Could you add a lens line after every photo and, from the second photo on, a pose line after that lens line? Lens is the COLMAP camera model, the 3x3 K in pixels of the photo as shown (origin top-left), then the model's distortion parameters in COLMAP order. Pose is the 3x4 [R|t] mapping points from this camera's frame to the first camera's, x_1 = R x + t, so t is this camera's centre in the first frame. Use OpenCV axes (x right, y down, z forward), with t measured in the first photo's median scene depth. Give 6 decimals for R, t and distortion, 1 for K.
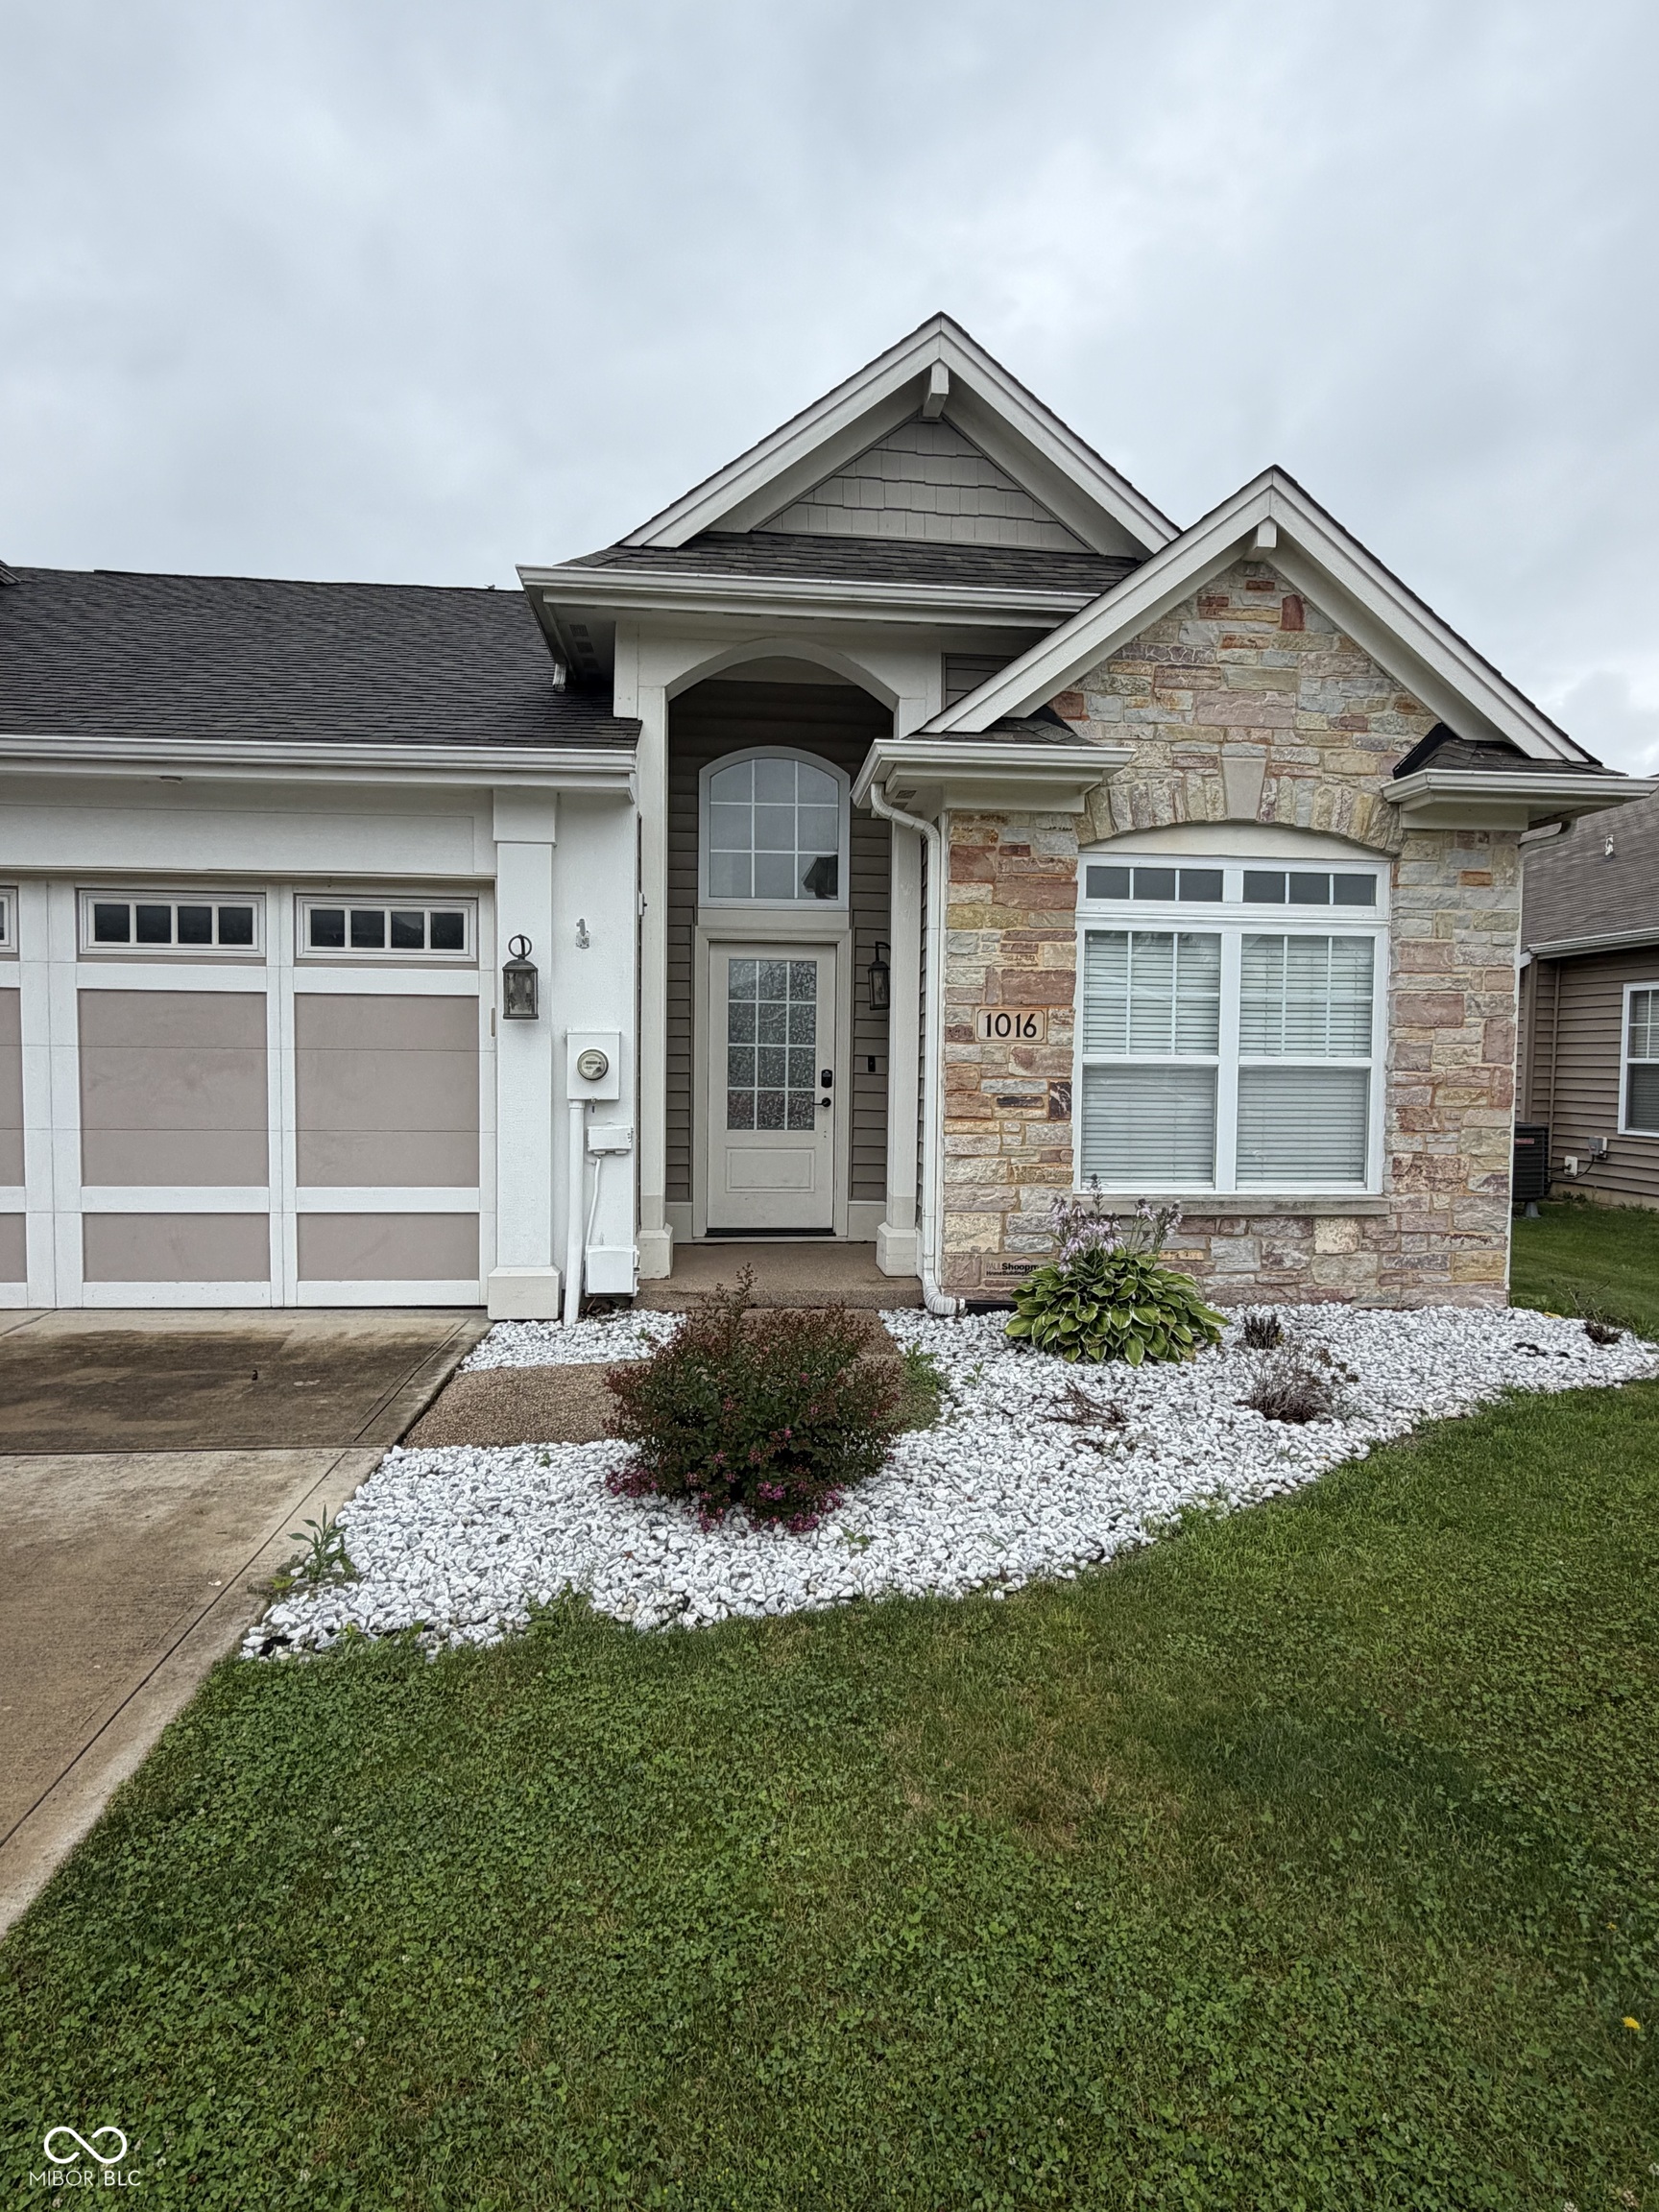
lens RADIAL K [[1181.1, 0, 829.5], [0, 1181.1, 1106.0], [0, 0, 1]] dist [-0.002422, -0.000038]
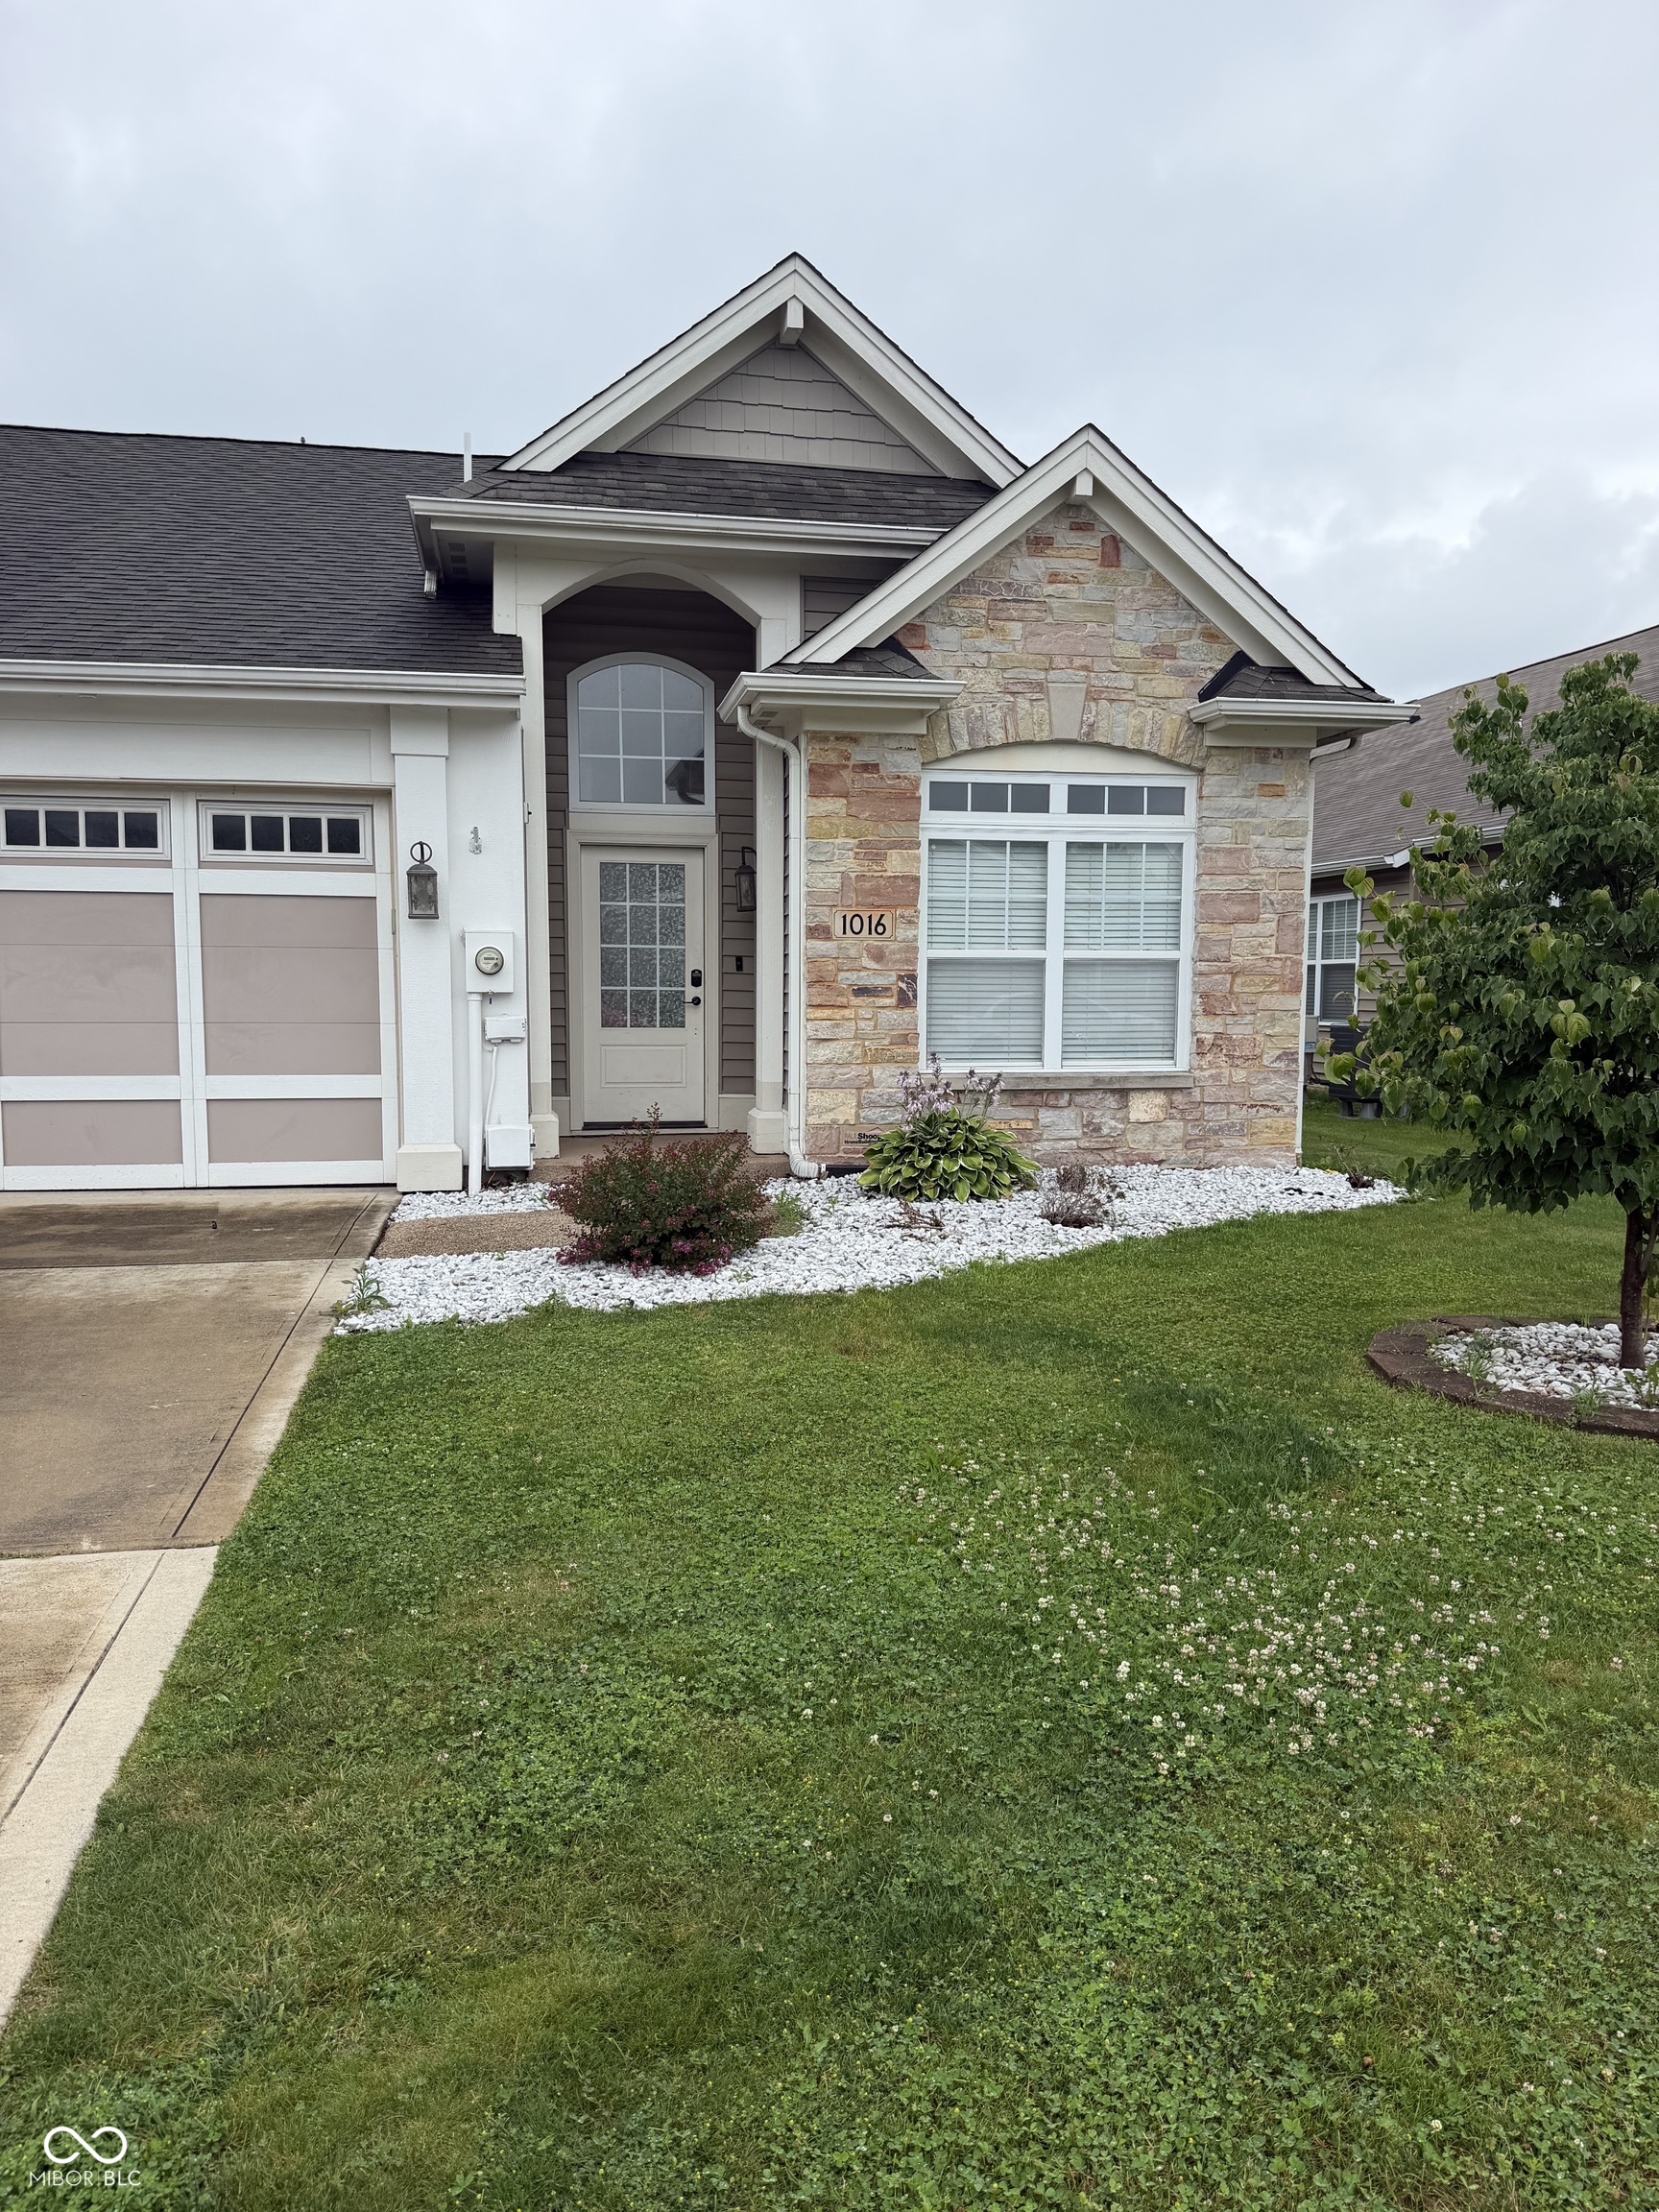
lens RADIAL K [[1542.1, 0, 810.0], [0, 1542.1, 1112.8], [0, 0, 1]] dist [0.134031, -0.138927]
pose [[0.995945, -0.015109, 0.088684, -0.032159], [0.010980, 0.998841, 0.046870, 0.042008], [-0.089289, -0.045706, 0.994956, -0.476463]]
